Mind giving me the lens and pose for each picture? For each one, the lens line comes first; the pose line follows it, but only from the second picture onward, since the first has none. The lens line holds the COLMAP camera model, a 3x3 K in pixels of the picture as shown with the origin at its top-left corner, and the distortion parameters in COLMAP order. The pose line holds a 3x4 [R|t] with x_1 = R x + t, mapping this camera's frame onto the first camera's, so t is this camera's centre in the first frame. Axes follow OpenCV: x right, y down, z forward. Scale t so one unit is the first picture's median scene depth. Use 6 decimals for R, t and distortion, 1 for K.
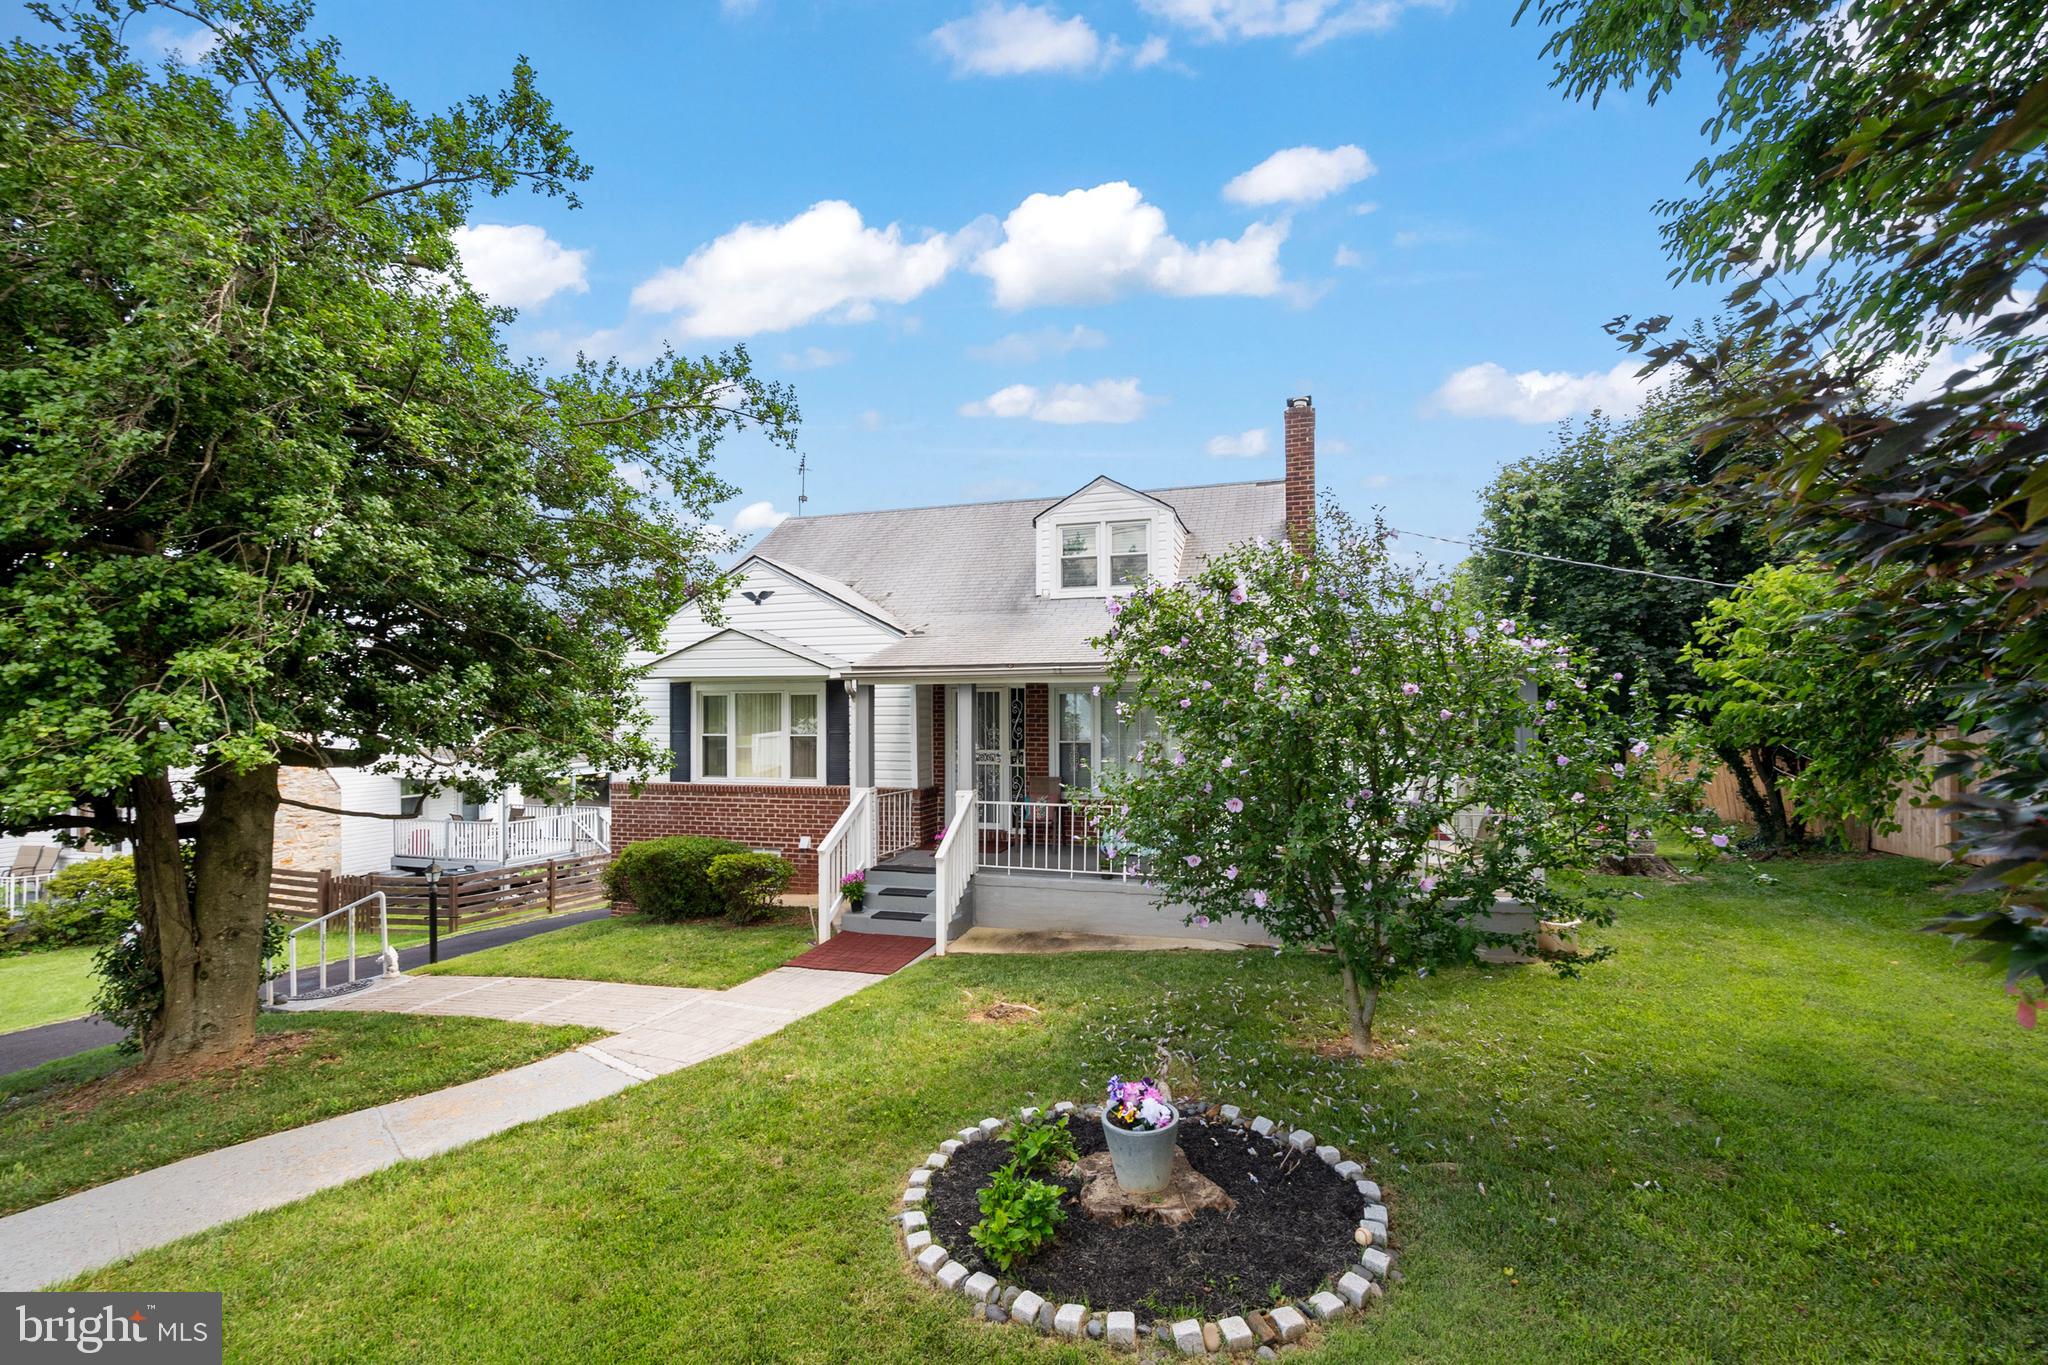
lens RADIAL K [[860.8, 0, 1016.1], [0, 860.8, 729.0], [0, 0, 1]] dist [-0.002452, 0.000215]
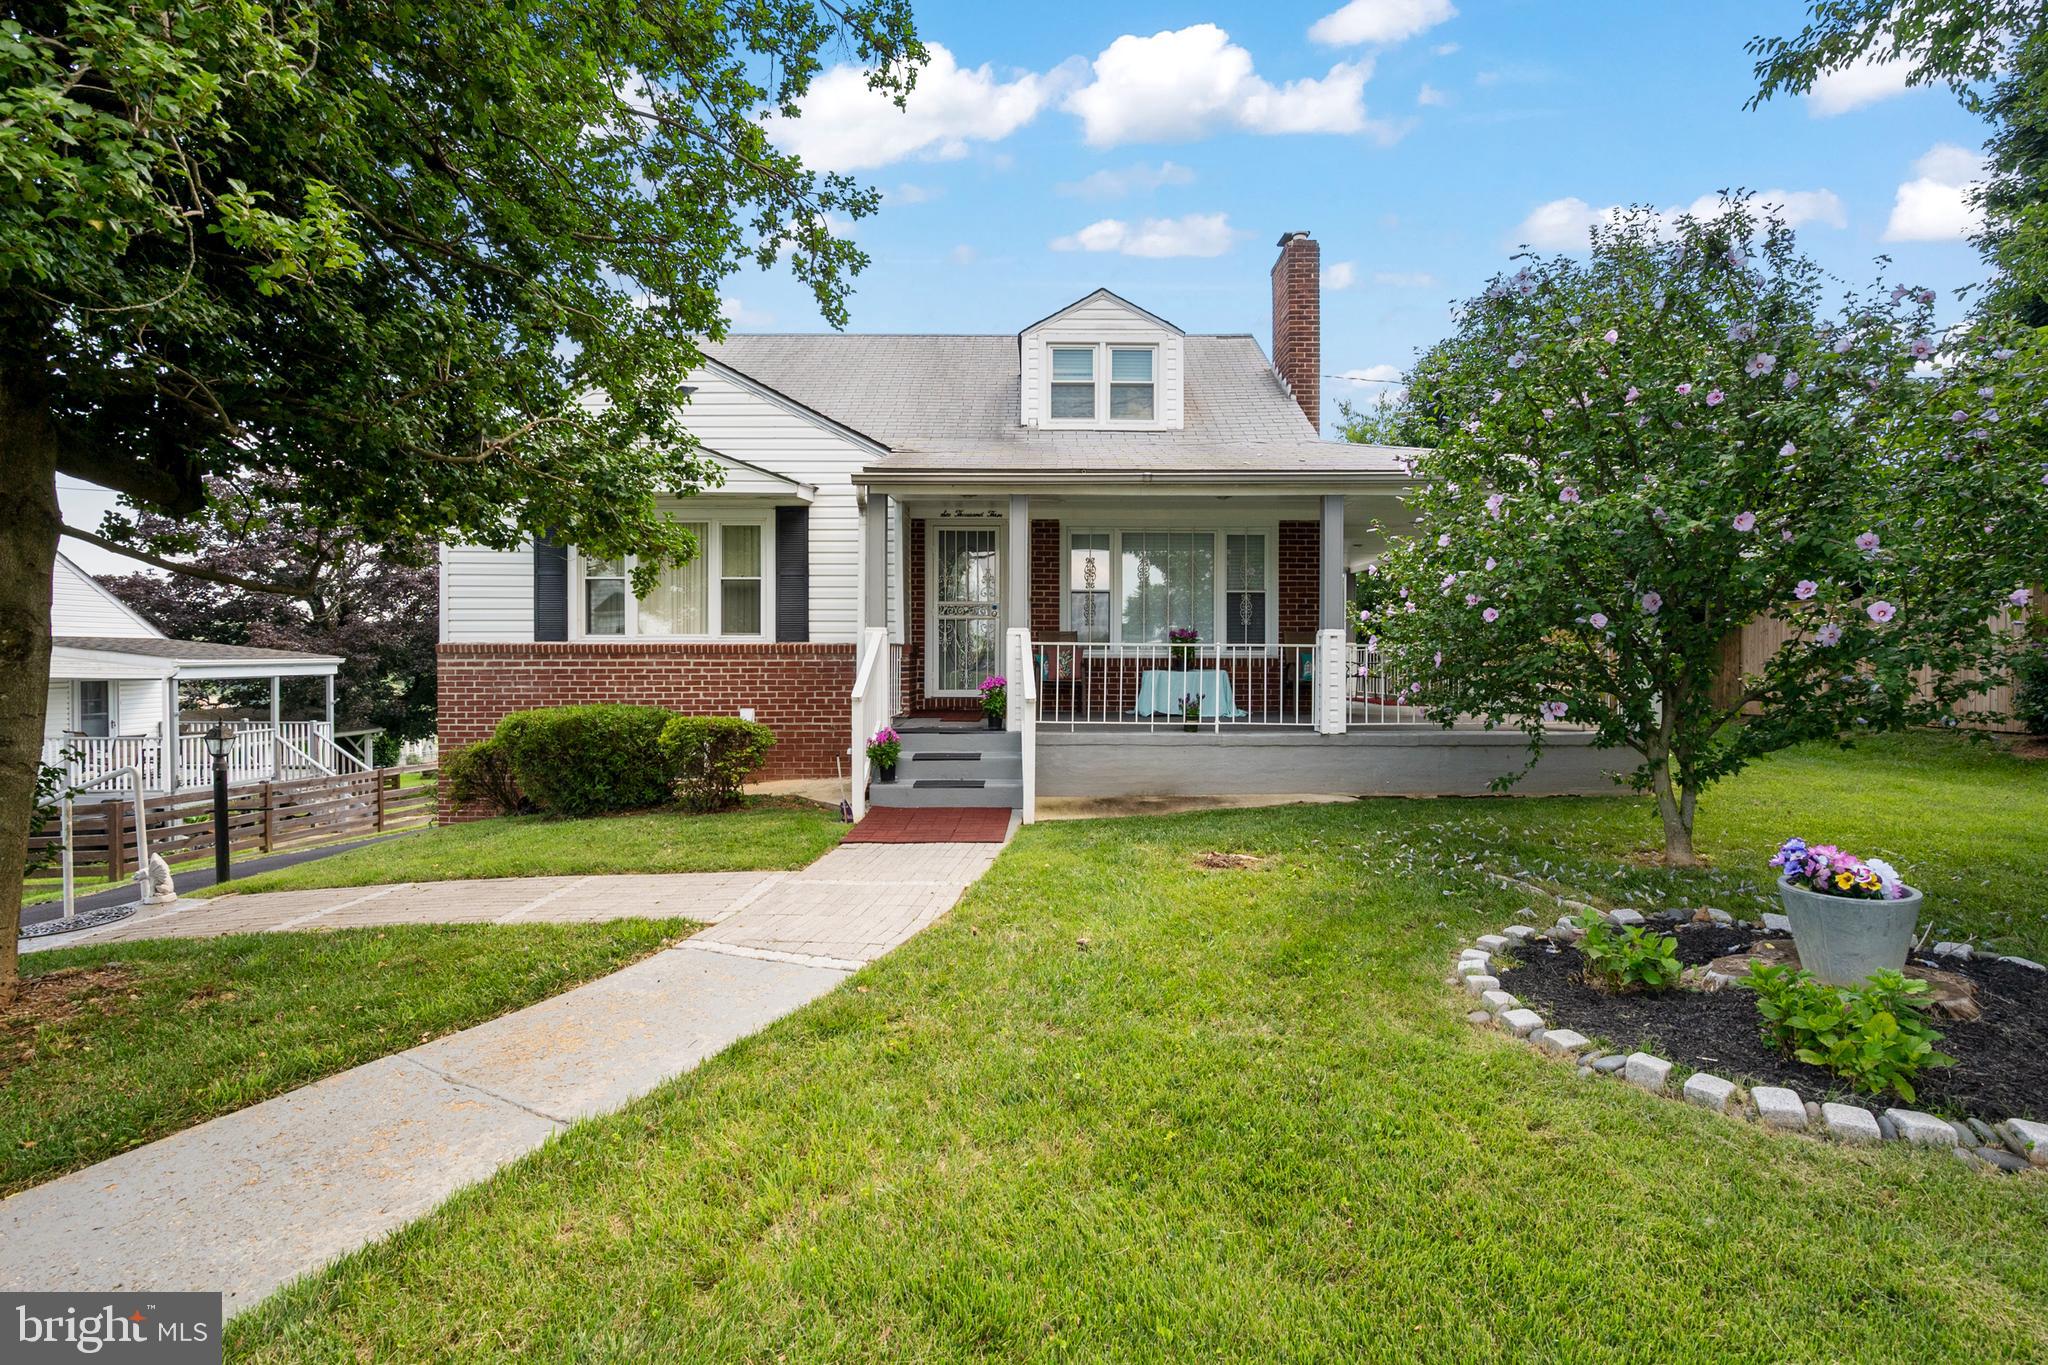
lens RADIAL K [[903.3, 0, 1036.7], [0, 903.3, 679.3], [0, 0, 1]] dist [0.000177, 0.001082]
pose [[0.957839, -0.000605, 0.287305, -0.271480], [-0.003874, 0.999880, 0.015020, 0.101455], [-0.287280, -0.015500, 0.957721, 0.180417]]
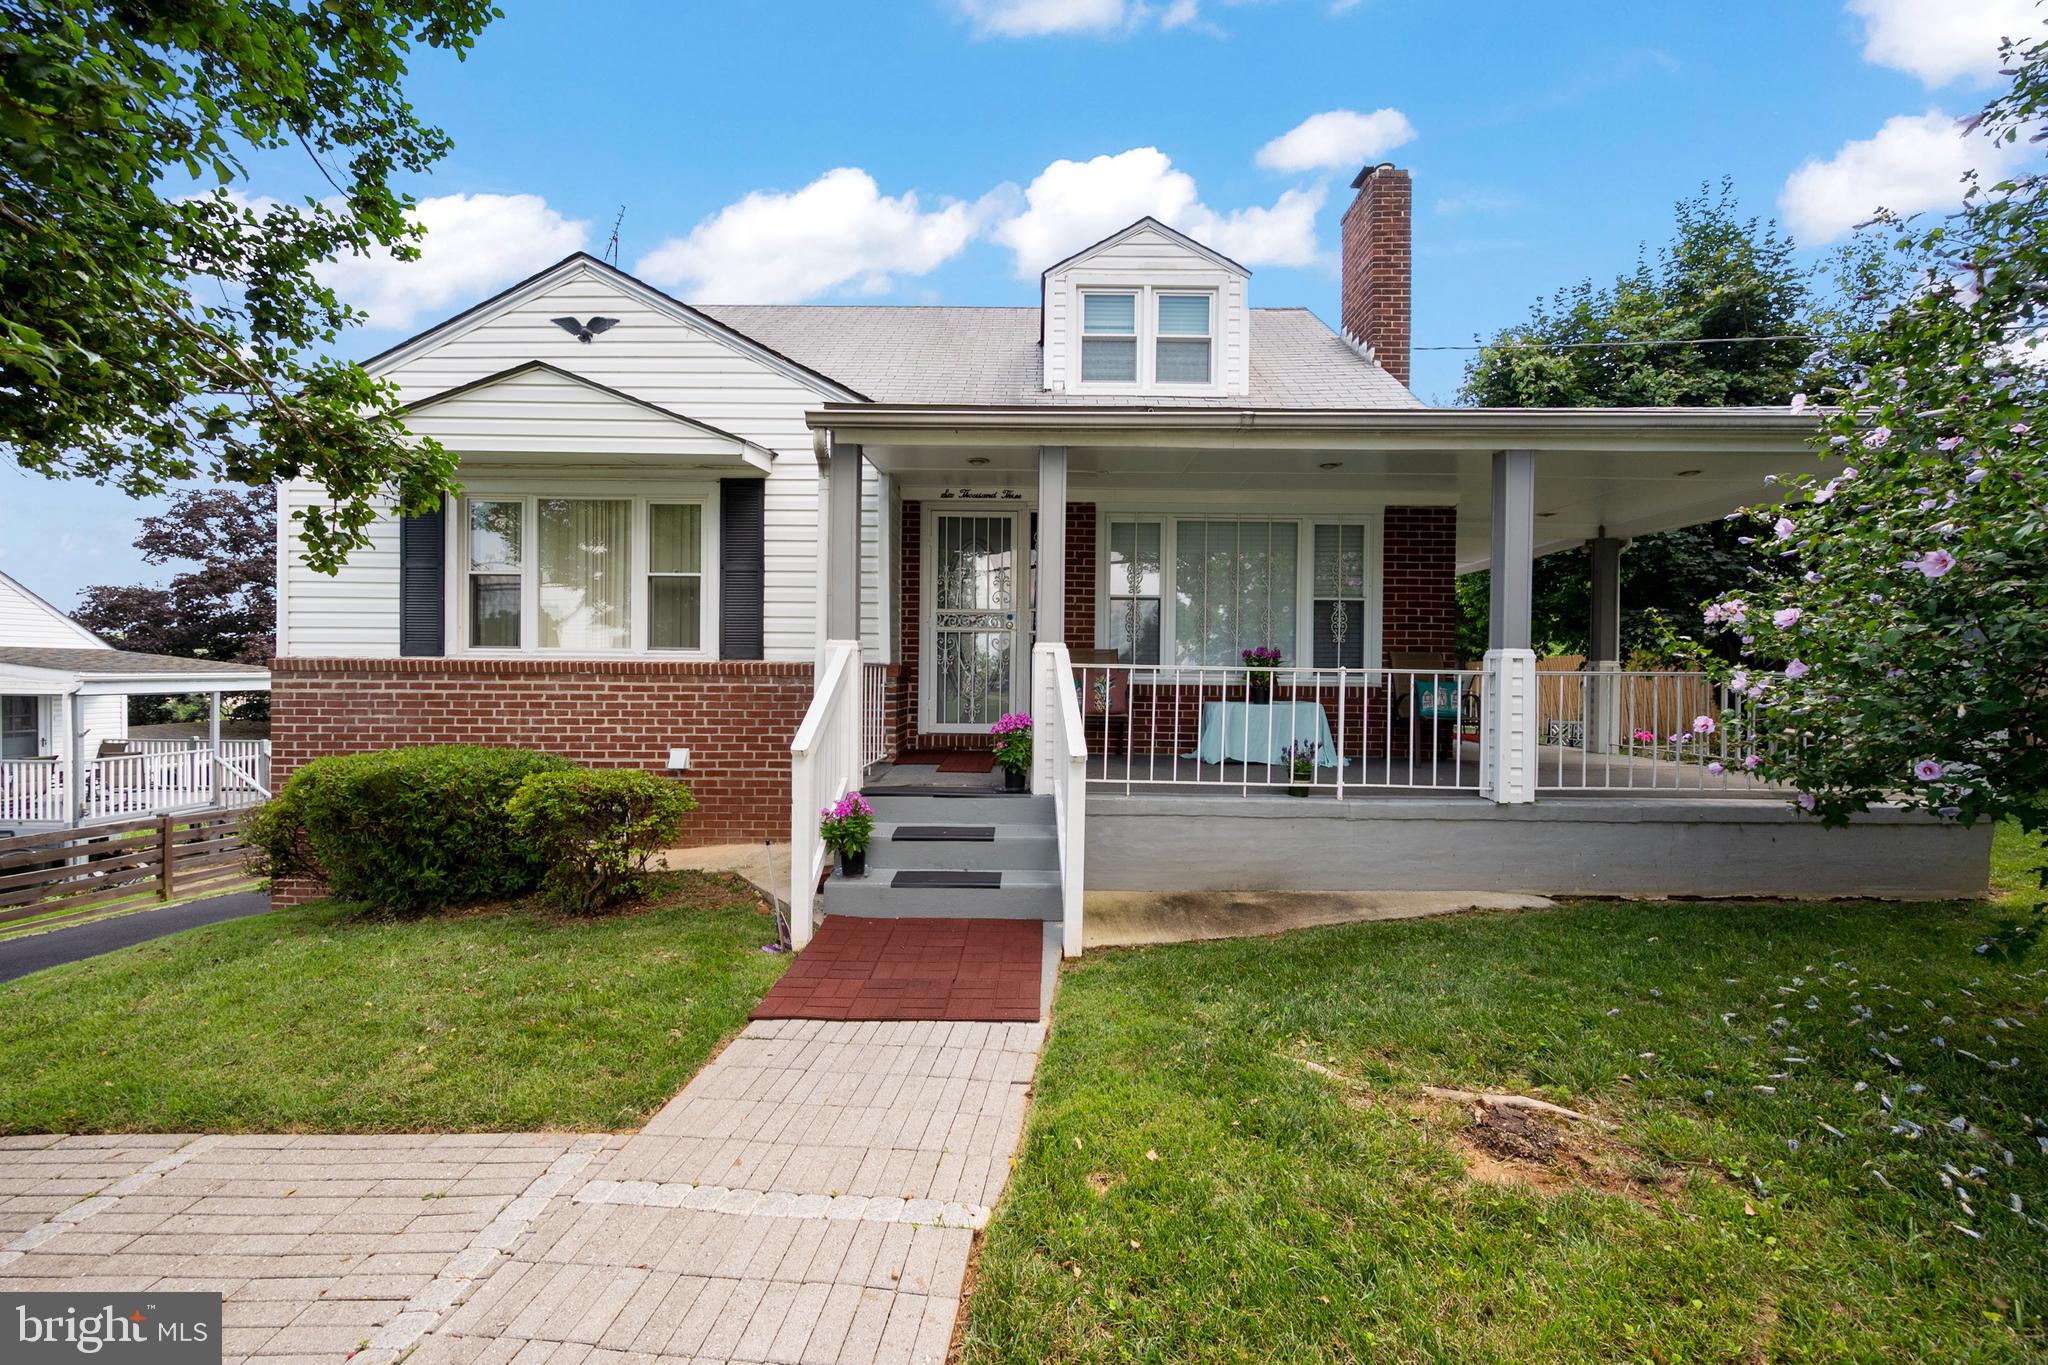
lens RADIAL K [[826.5, 0, 1031.8], [0, 826.5, 694.0], [0, 0, 1]] dist [-0.002007, 0.000222]
pose [[0.958107, 0.008011, 0.286300, -0.210600], [-0.012751, 0.999811, 0.014697, 0.091762], [-0.286128, -0.017732, 0.958027, 0.478621]]
